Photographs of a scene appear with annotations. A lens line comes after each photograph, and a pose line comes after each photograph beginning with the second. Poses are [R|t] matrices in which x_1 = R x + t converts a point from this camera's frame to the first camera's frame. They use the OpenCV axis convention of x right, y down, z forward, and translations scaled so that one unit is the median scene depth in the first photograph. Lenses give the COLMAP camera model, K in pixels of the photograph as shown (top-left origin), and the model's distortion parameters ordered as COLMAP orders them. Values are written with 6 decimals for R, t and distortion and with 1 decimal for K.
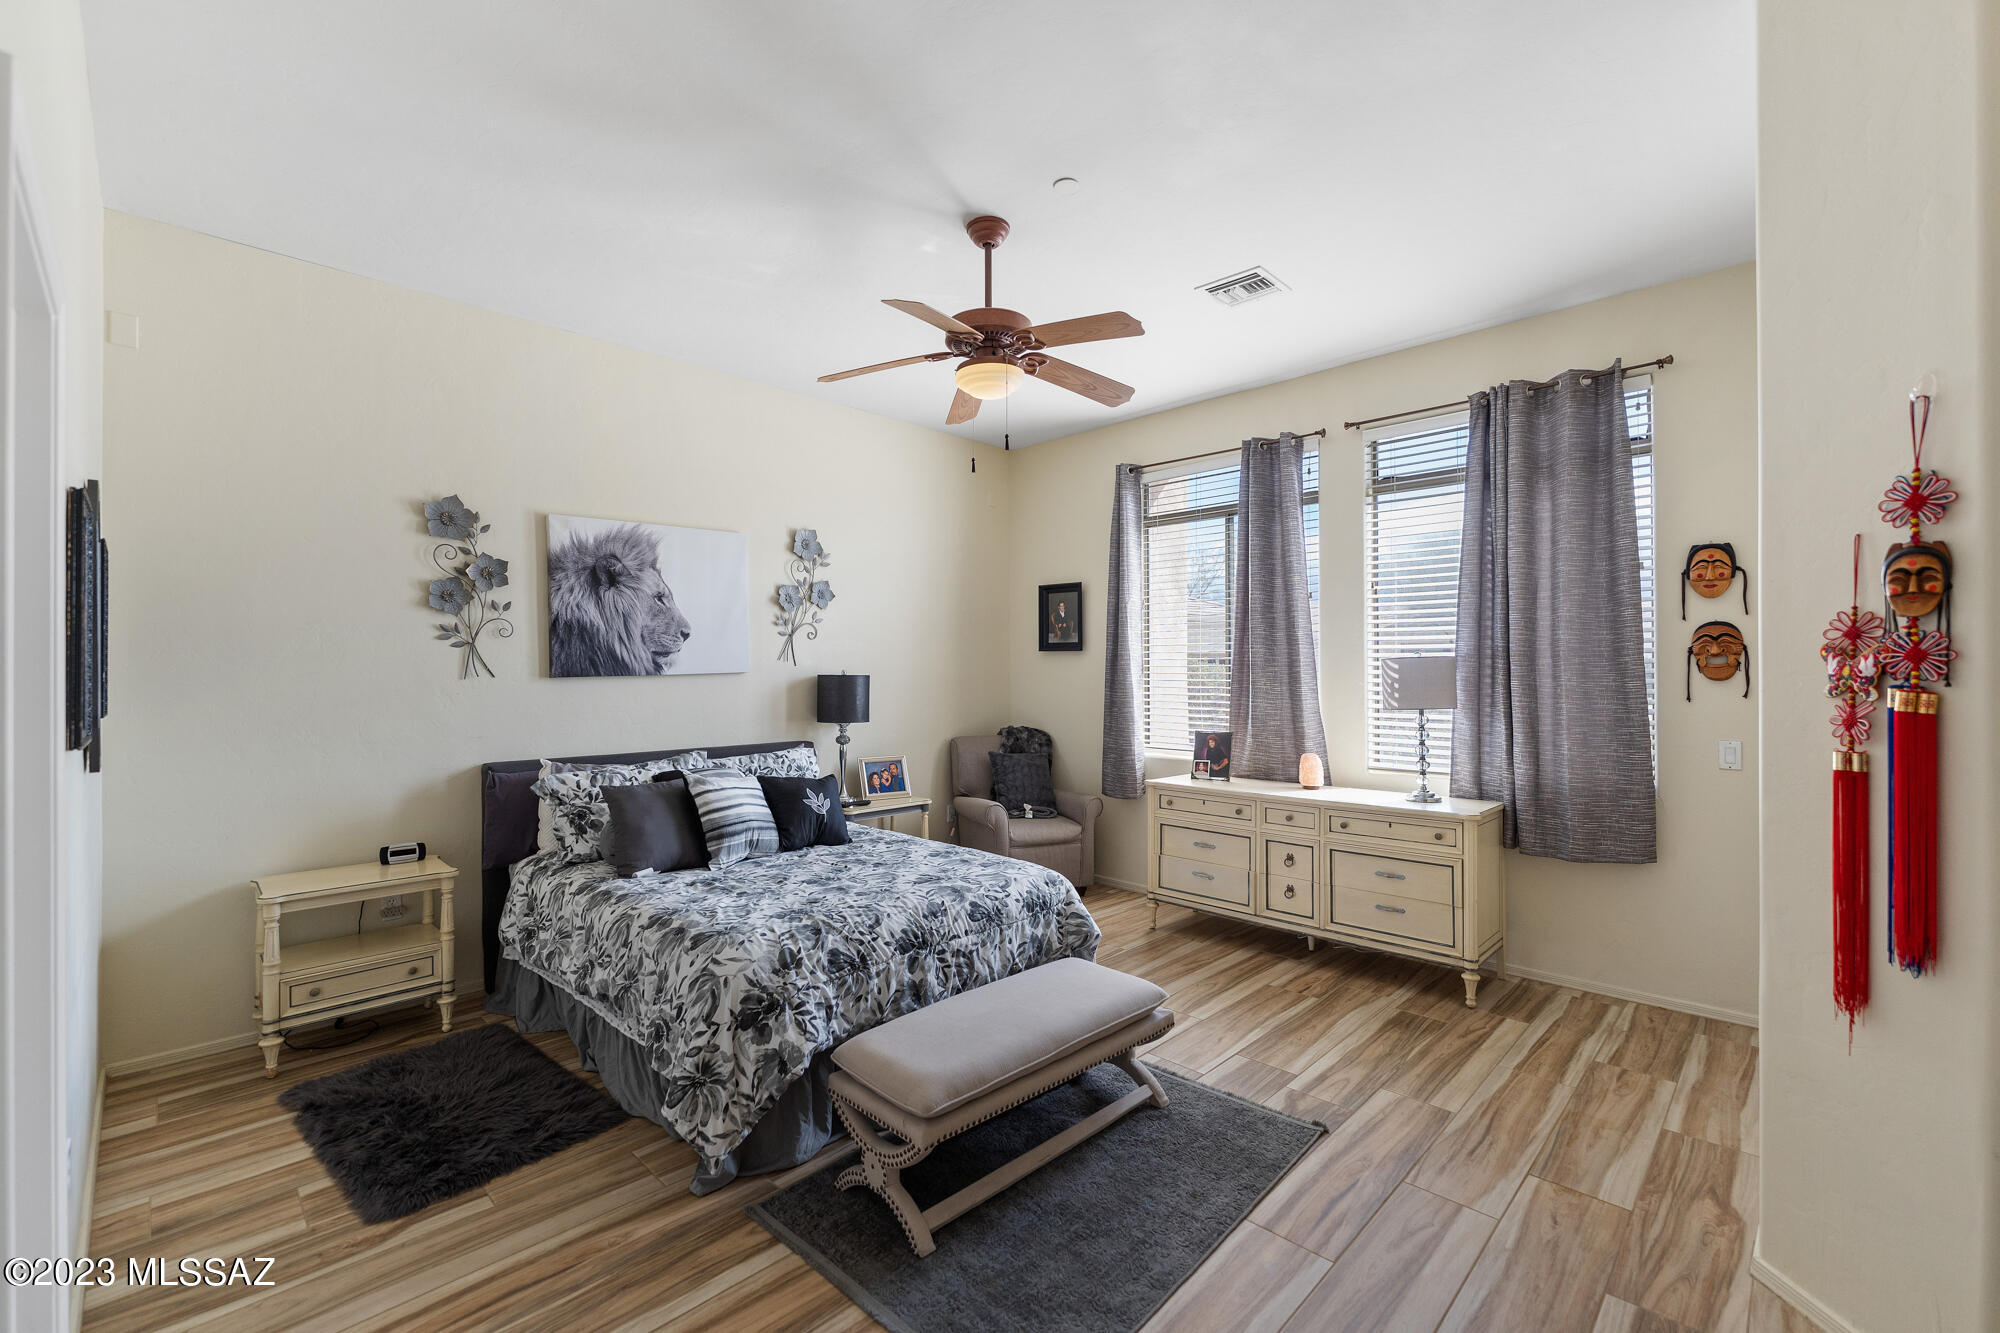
lens RADIAL K [[833.0, 0, 994.9], [0, 833.0, 675.7], [0, 0, 1]] dist [-0.004536, -0.000051]
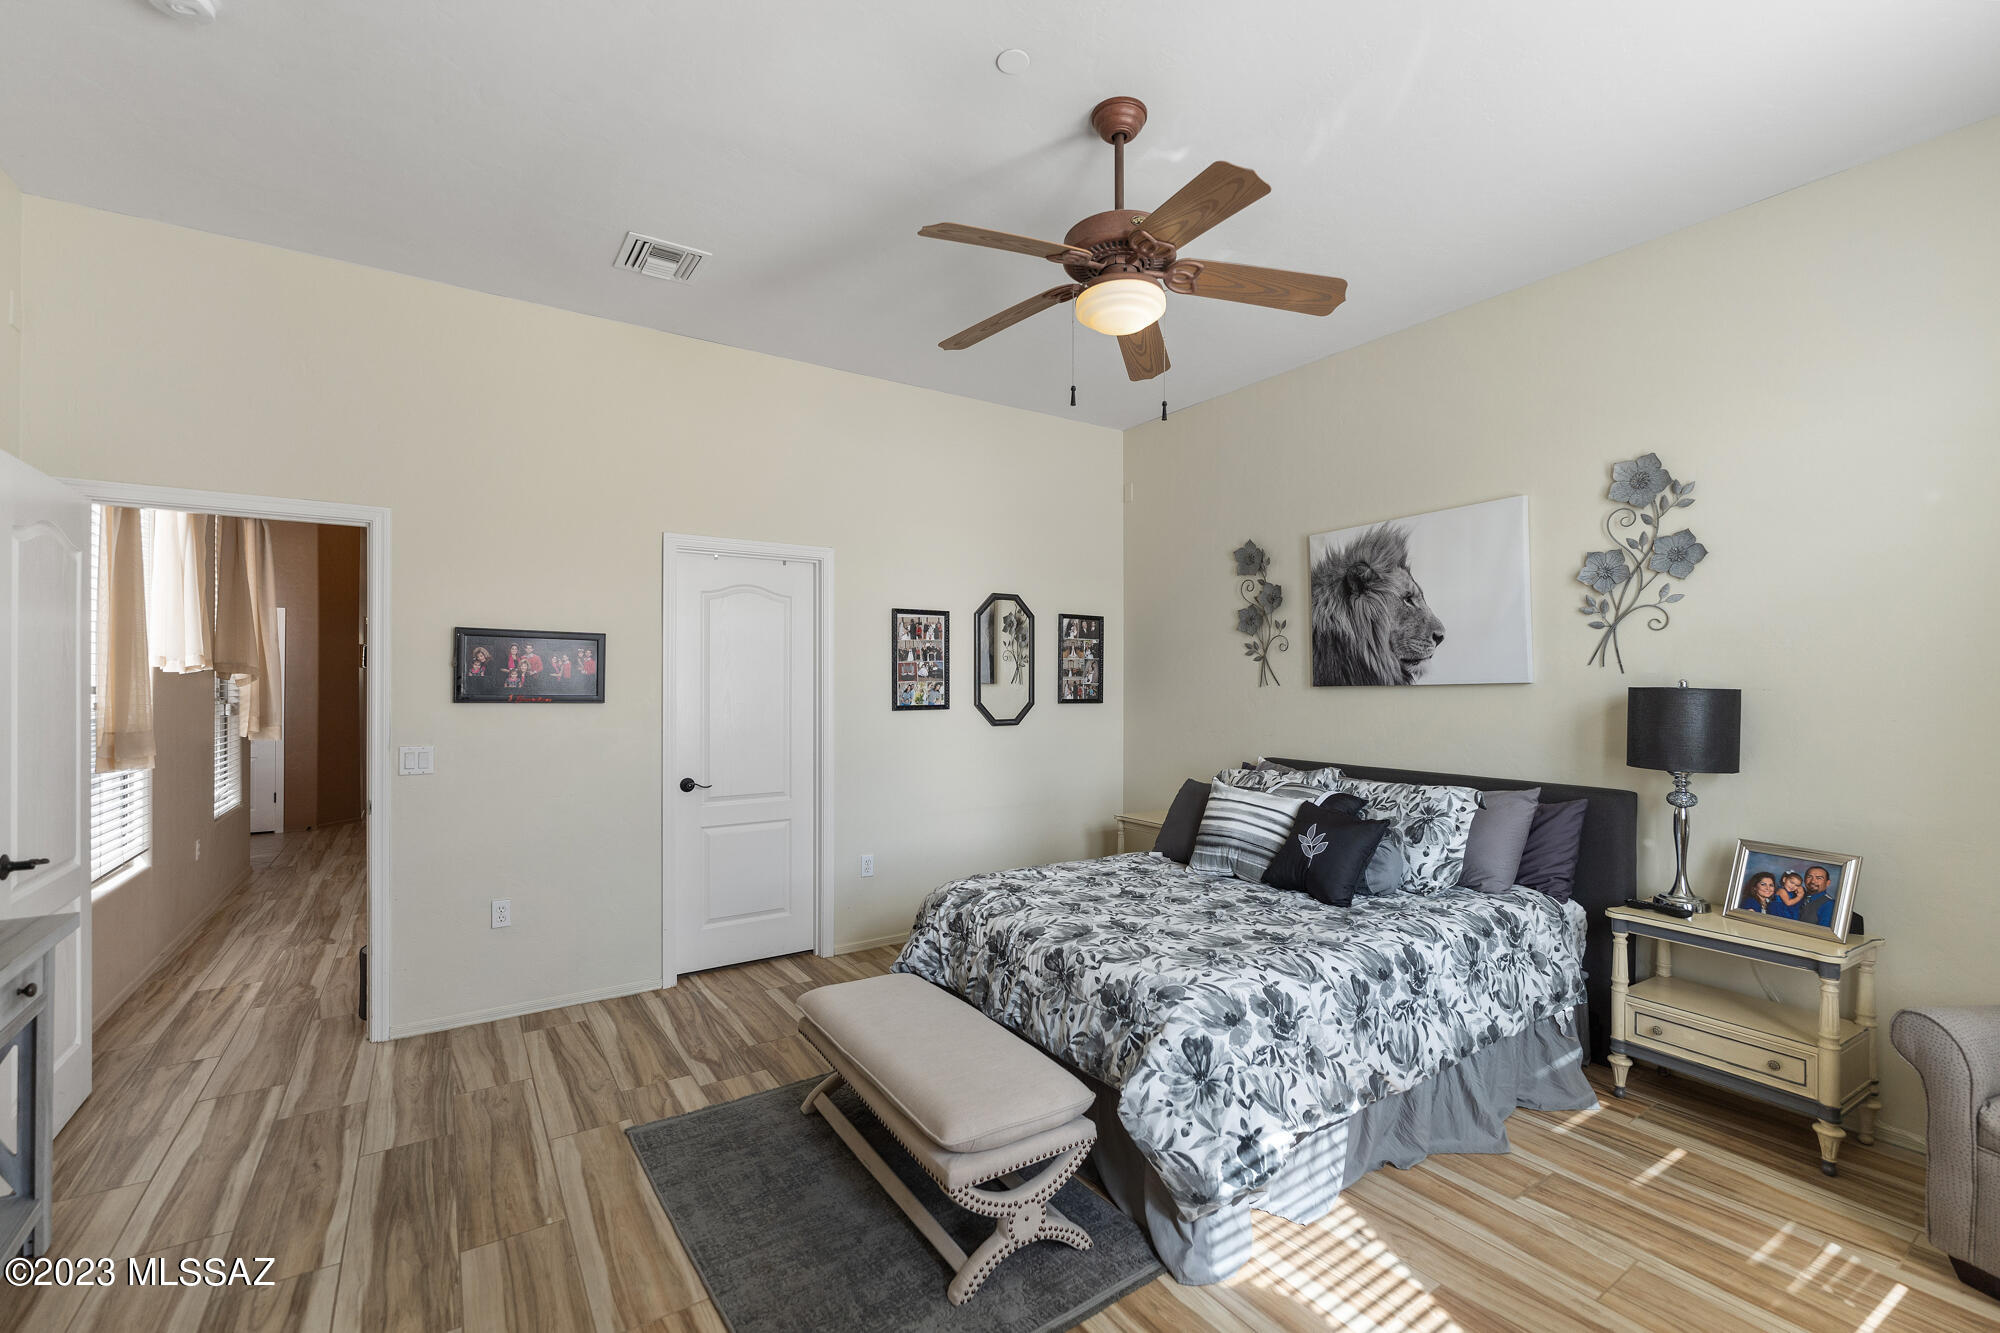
lens RADIAL K [[844.0, 0, 998.4], [0, 844.0, 678.2], [0, 0, 1]] dist [-0.008410, -0.000035]
pose [[-0.201327, -0.001522, -0.979523, 0.601307], [-0.007004, 0.999975, -0.000114, -0.005190], [0.979499, 0.006838, -0.201333, 0.794914]]
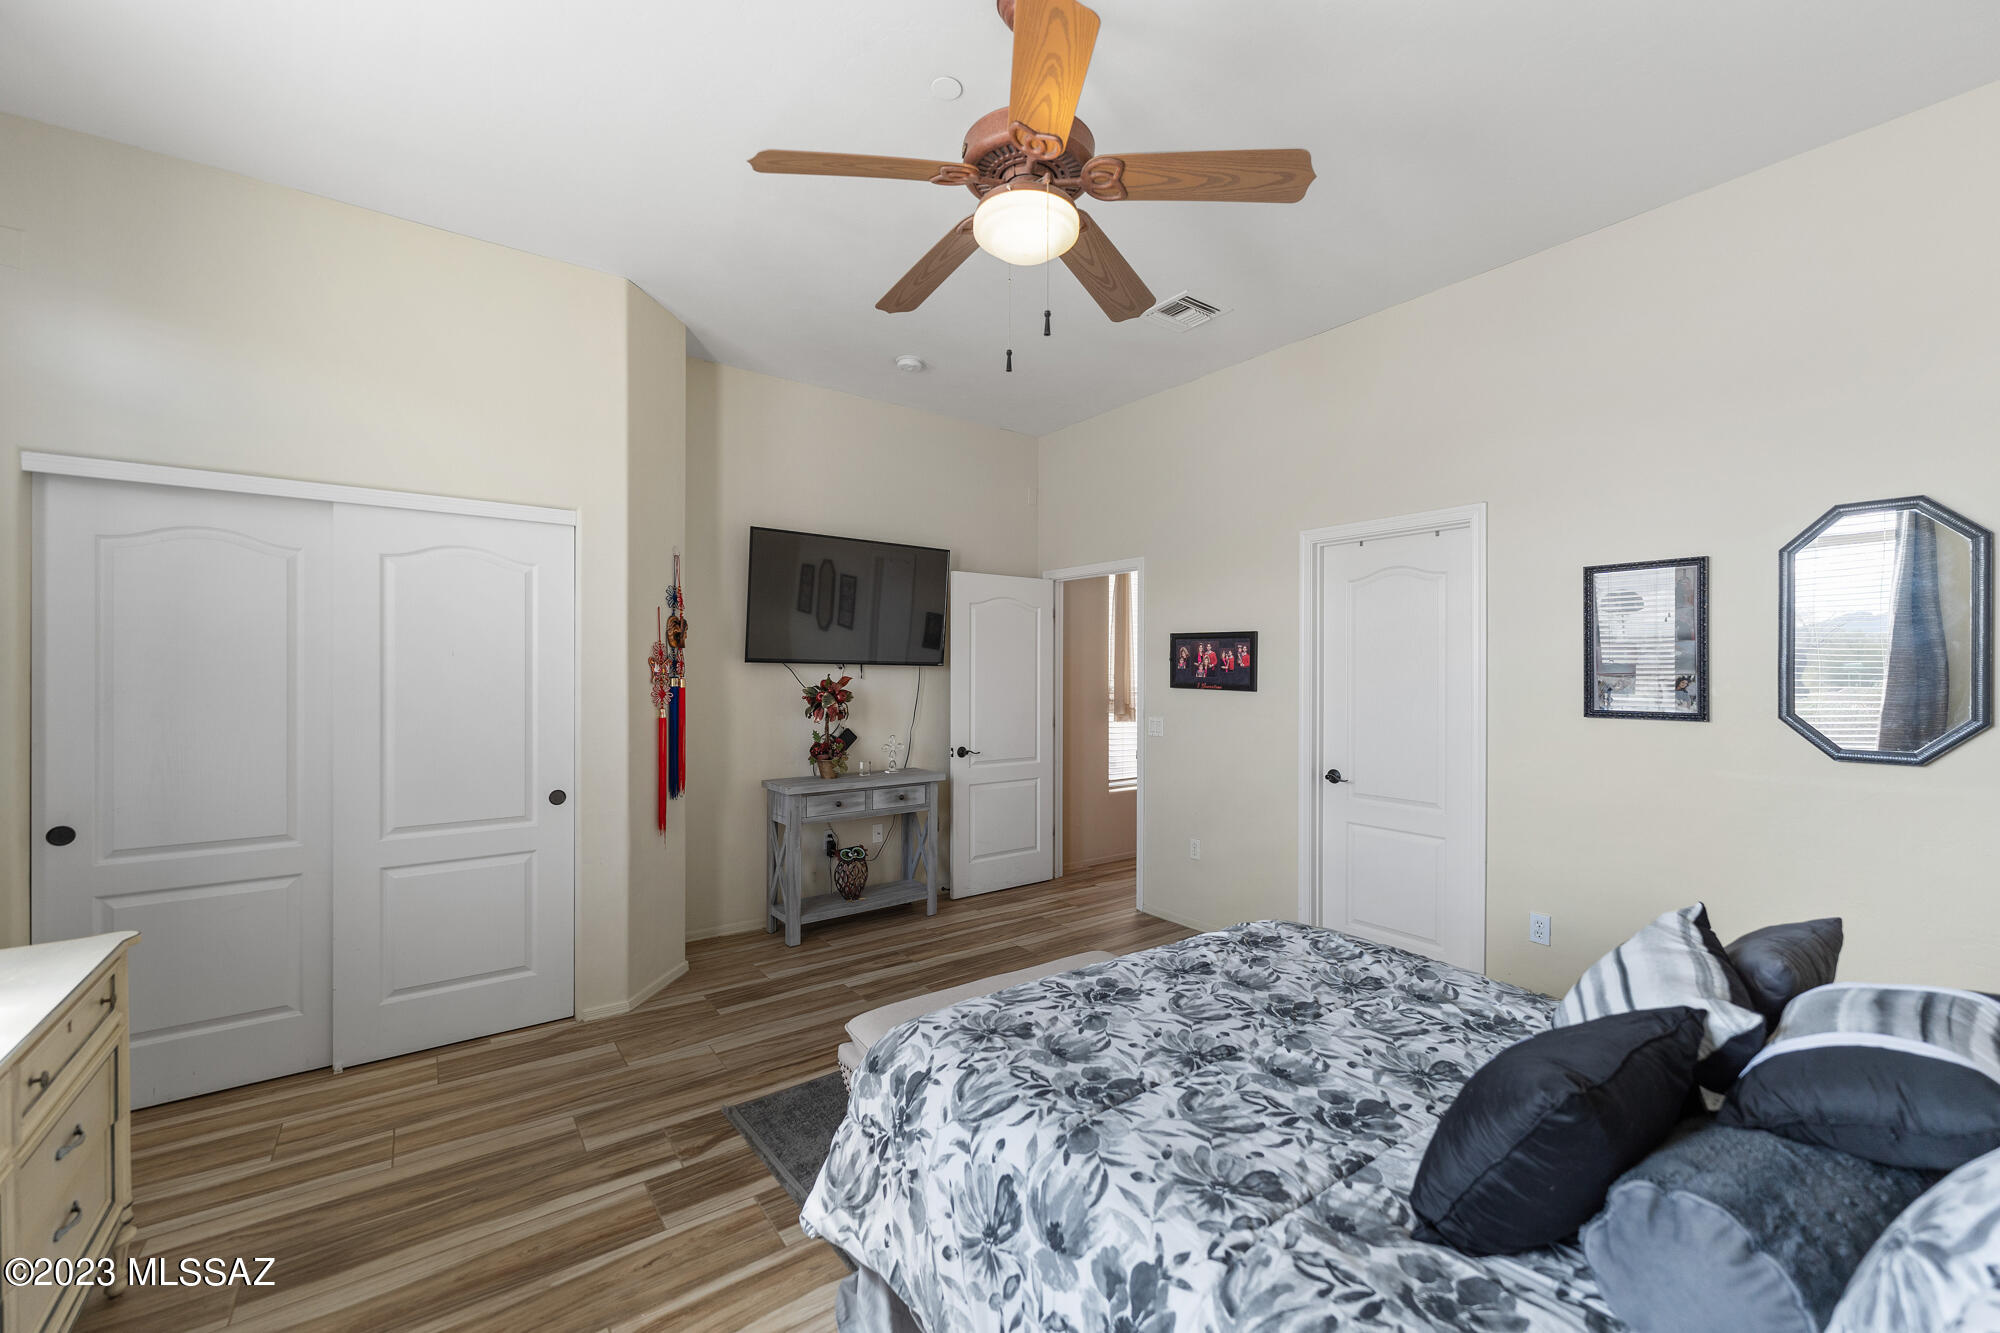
lens RADIAL K [[798.9, 0, 1001.4], [0, 798.9, 672.9], [0, 0, 1]] dist [-0.001137, 0.000375]
pose [[-0.987823, -0.001855, 0.155570, -0.064808], [-0.000236, 0.999946, 0.010424, -0.009003], [-0.155581, 0.010261, -0.987770, 1.236861]]
